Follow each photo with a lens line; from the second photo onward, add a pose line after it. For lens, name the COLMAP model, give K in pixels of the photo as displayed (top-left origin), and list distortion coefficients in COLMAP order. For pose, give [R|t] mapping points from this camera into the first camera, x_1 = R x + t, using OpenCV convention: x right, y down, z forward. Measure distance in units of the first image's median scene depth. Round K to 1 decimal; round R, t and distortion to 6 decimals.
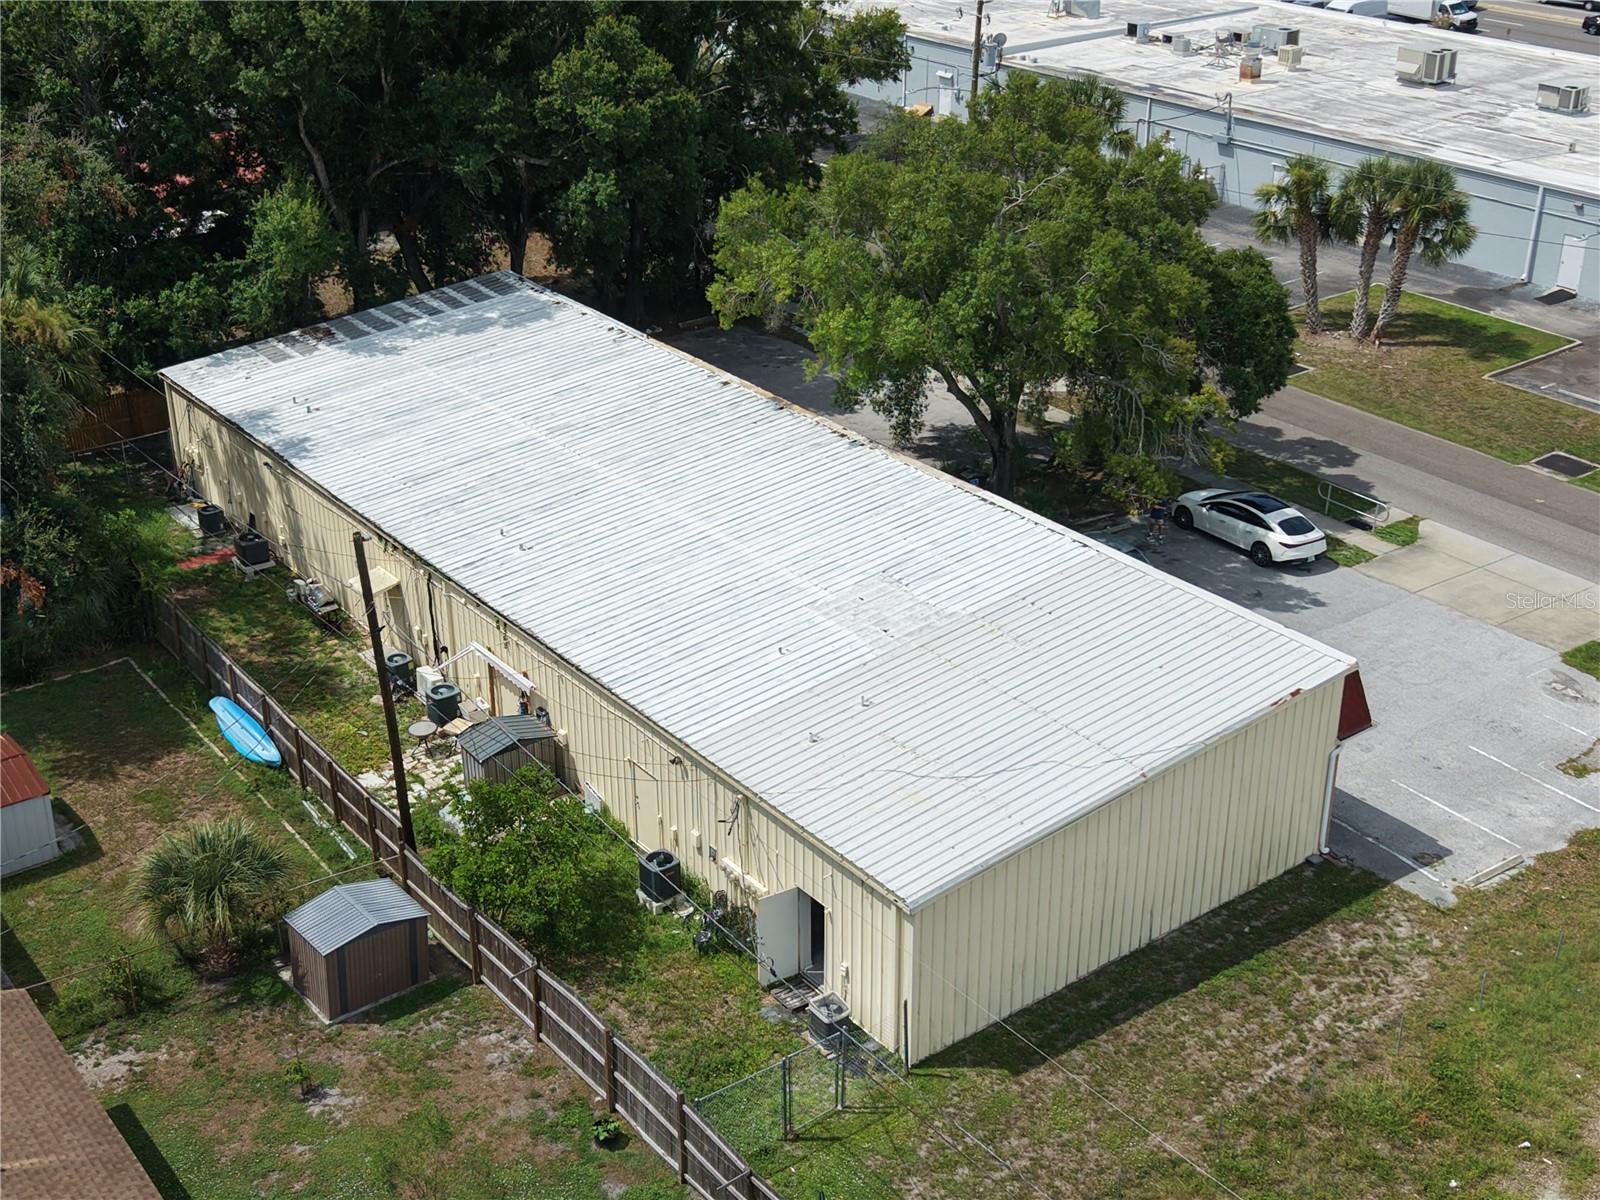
lens RADIAL K [[1931.8, 0, 804.6], [0, 1931.8, 606.1], [0, 0, 1]] dist [0.200400, -0.654806]
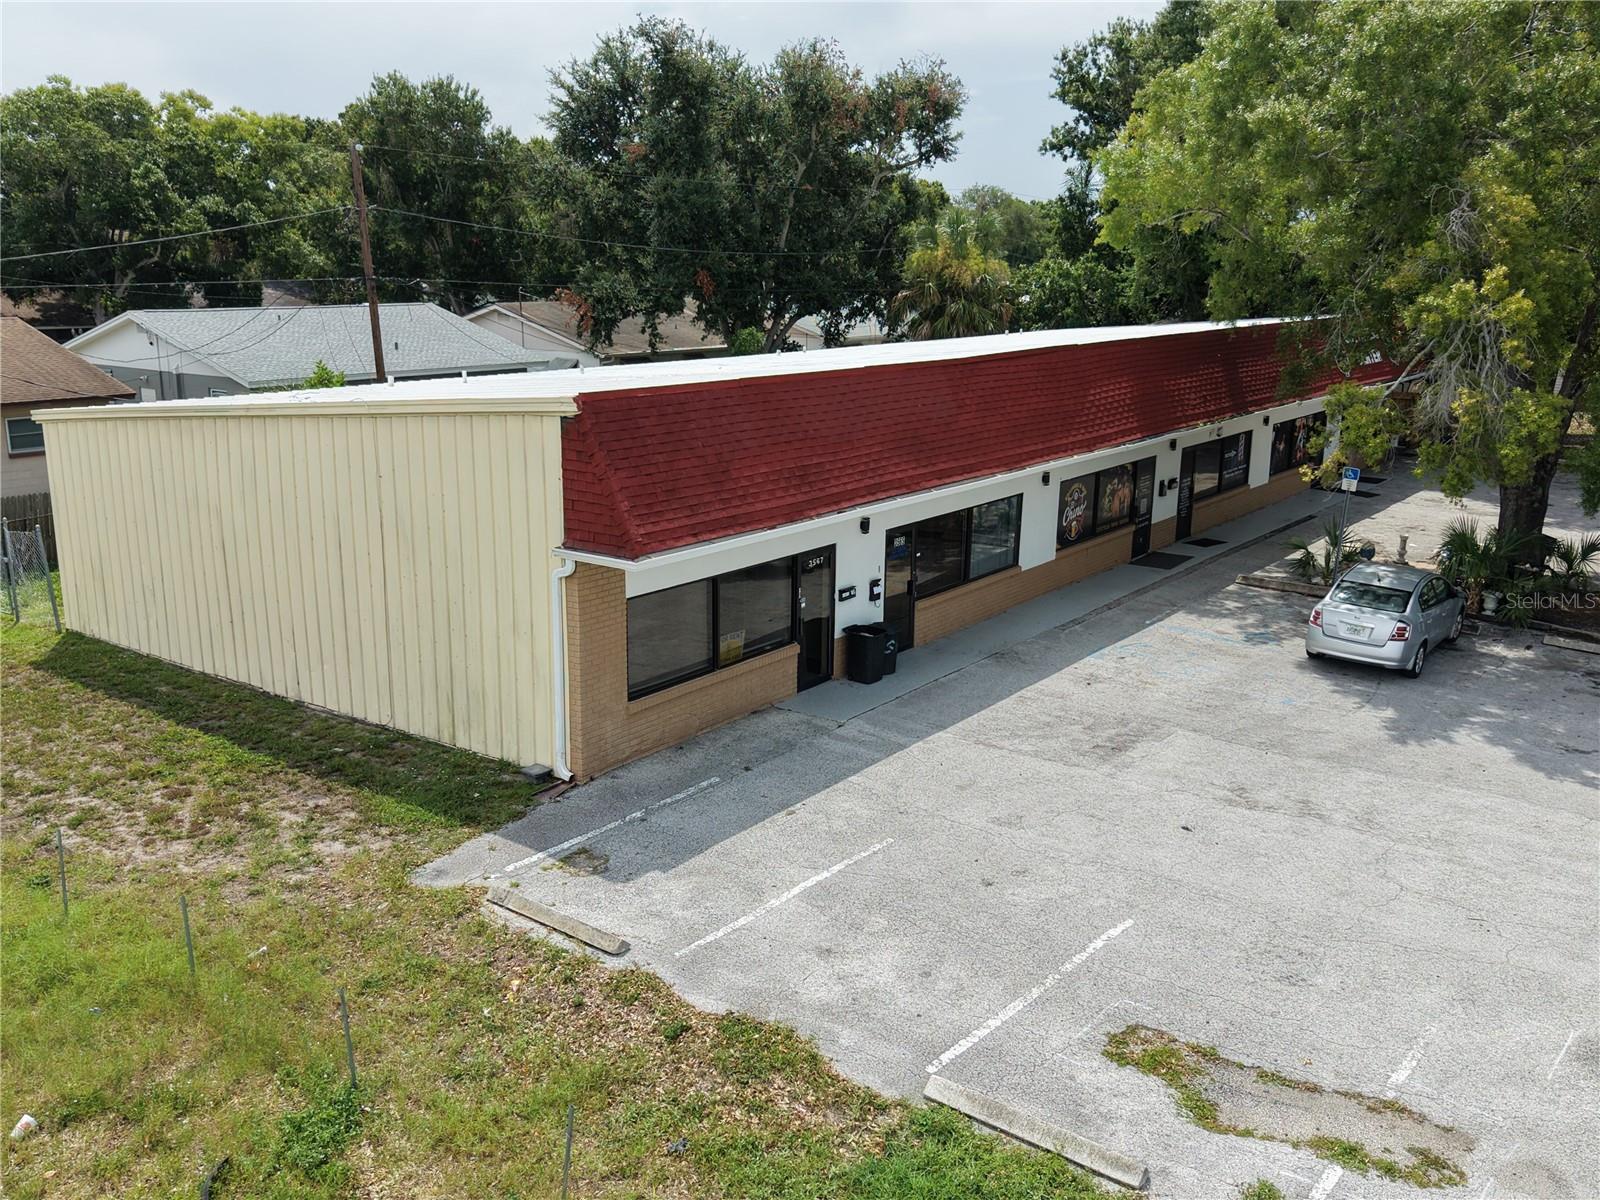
lens RADIAL K [[1418.5, 0, 797.2], [0, 1418.5, 599.0], [0, 0, 1]] dist [0.044501, -0.110581]
pose [[0.282849, 0.227943, -0.931686, 0.645711], [-0.433887, 0.896693, 0.087658, 0.017342], [0.855417, 0.379452, 0.352530, 0.897712]]
